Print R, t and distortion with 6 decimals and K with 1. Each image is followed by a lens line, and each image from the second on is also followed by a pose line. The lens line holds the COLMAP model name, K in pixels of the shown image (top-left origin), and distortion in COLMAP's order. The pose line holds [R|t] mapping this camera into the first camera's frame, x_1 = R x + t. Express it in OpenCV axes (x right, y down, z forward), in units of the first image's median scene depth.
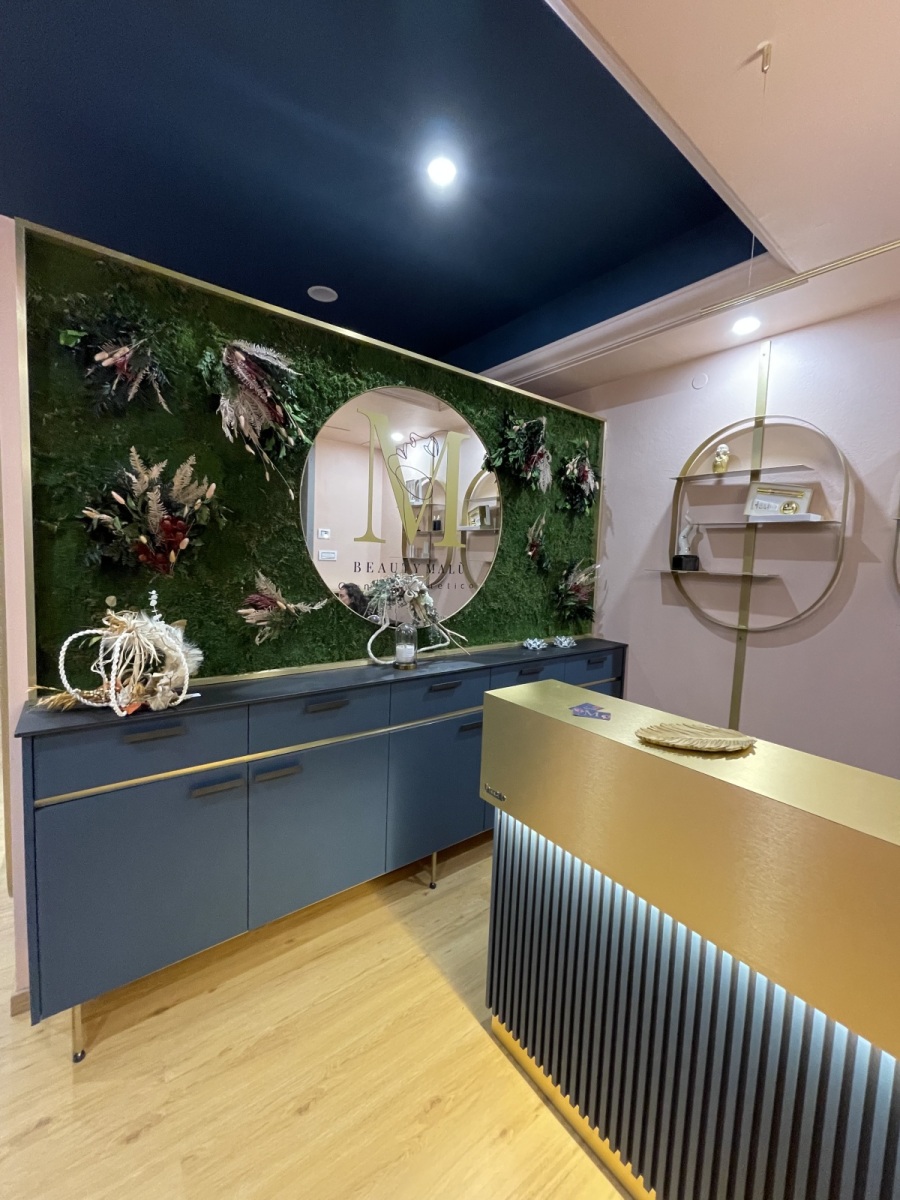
lens RADIAL K [[480.2, 0, 450.3], [0, 480.2, 591.1], [0, 0, 1]] dist [-0.005563, 0.001421]
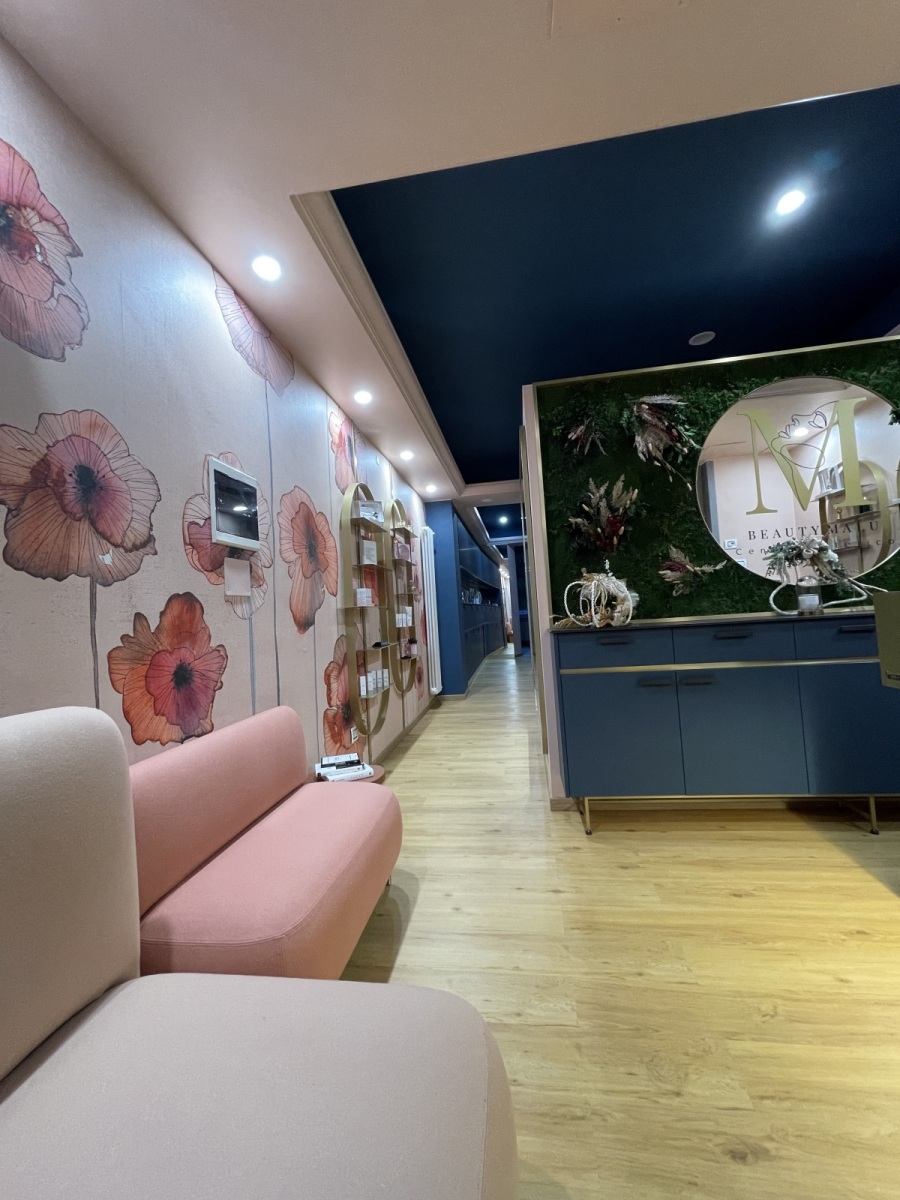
lens RADIAL K [[480.2, 0, 451.3], [0, 480.2, 590.3], [0, 0, 1]] dist [-0.005563, 0.001421]
pose [[0.689582, -0.114019, -0.715176, 0.140948], [0.035732, 0.991682, -0.123649, 0.222105], [0.723326, 0.059712, 0.687921, -0.401318]]
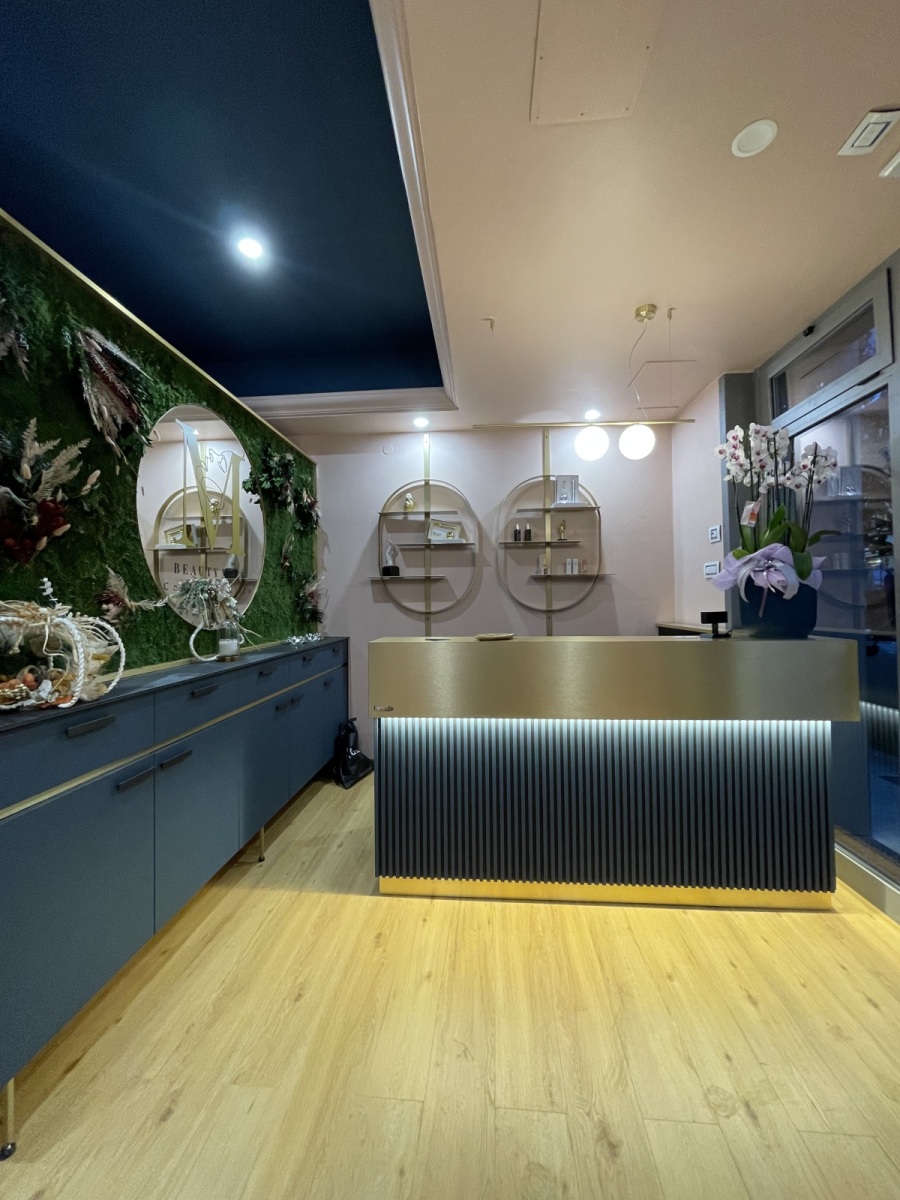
lens RADIAL K [[480.2, 0, 449.3], [0, 480.2, 590.3], [0, 0, 1]] dist [-0.005563, 0.001421]
pose [[0.672323, -0.027976, 0.739729, -0.592185], [0.089418, 0.995038, -0.043638, 0.098249], [-0.734837, 0.095483, 0.671488, -0.119281]]
